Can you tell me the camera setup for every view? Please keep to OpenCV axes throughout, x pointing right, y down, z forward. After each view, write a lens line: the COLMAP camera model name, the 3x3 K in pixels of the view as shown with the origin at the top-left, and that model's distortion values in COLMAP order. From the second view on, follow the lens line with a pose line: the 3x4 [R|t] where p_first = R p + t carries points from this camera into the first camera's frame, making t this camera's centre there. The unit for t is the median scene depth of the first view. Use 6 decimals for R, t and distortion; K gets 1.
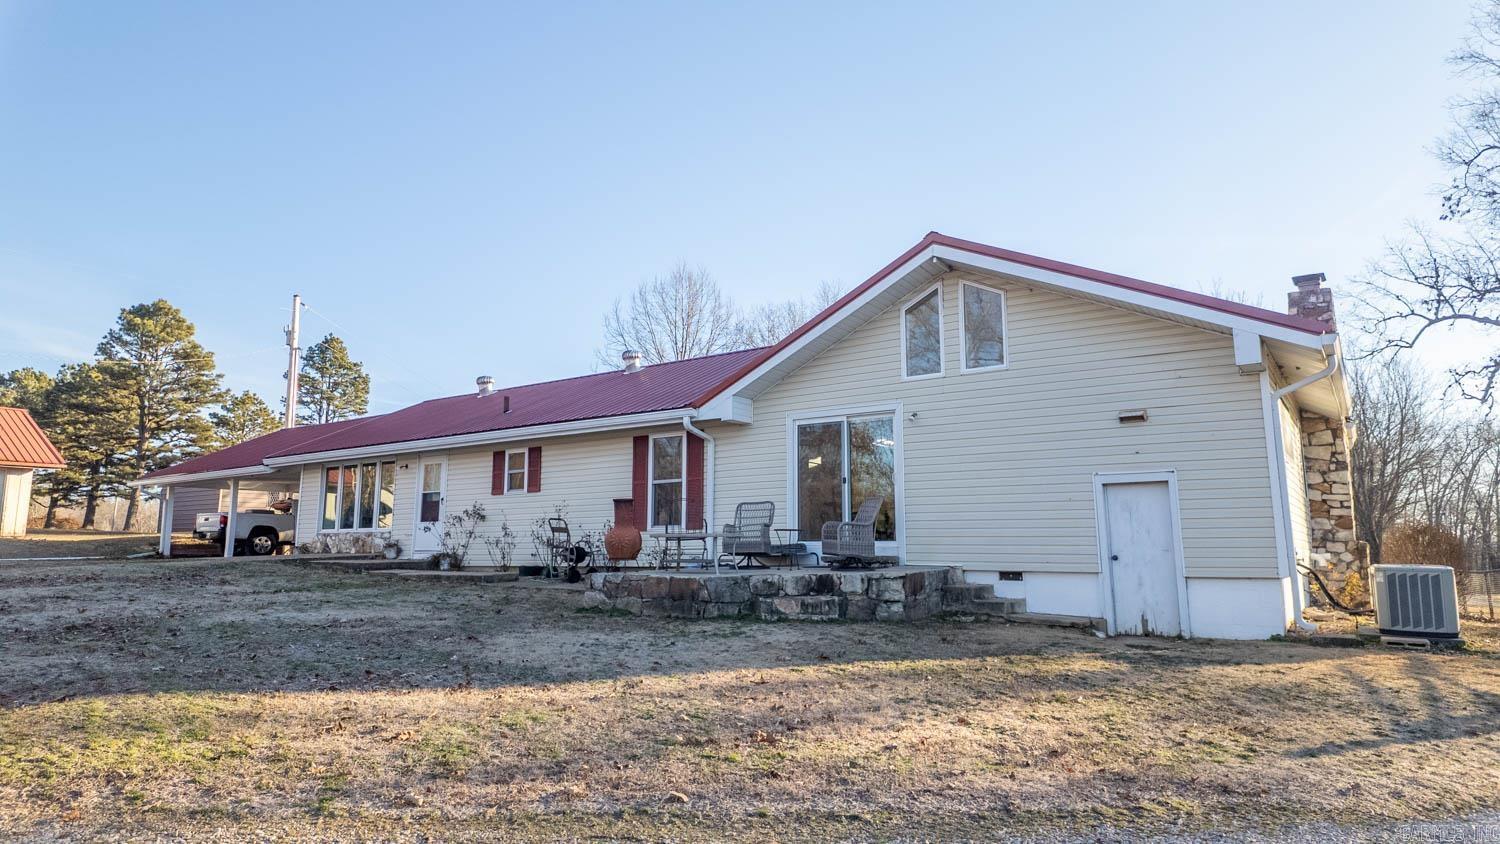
lens RADIAL K [[859.2, 0, 750.0], [0, 859.2, 422.0], [0, 0, 1]] dist [0.005526, 0.001528]
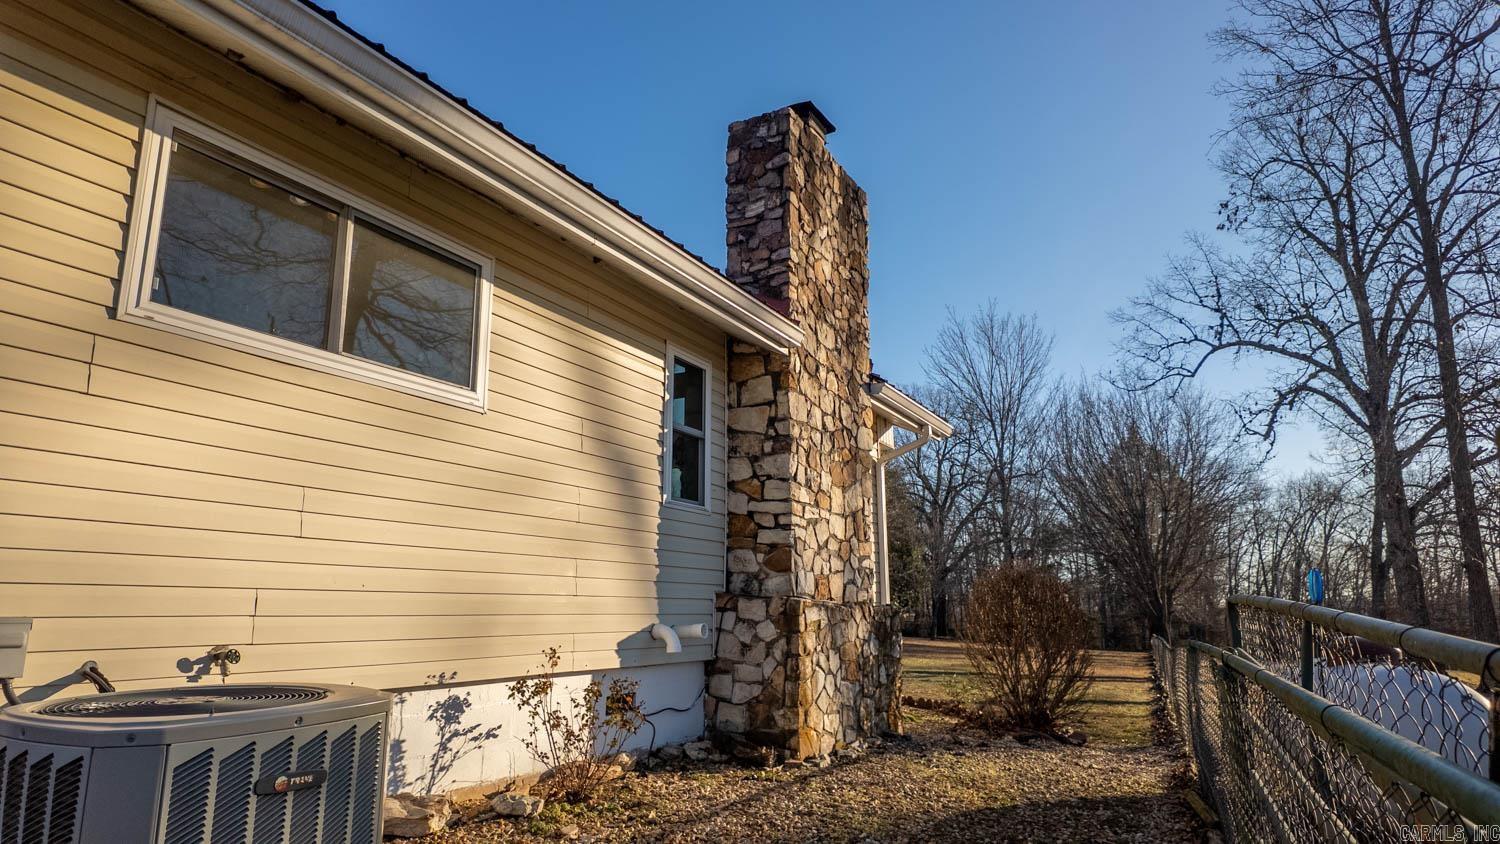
lens RADIAL K [[850.3, 0, 750.0], [0, 850.3, 422.0], [0, 0, 1]] dist [0.034532, -0.032938]
pose [[0.994027, 0.026652, 0.105826, 0.603958], [-0.019567, 0.997532, -0.067433, 0.070304], [-0.107362, 0.064959, 0.992096, 0.503375]]
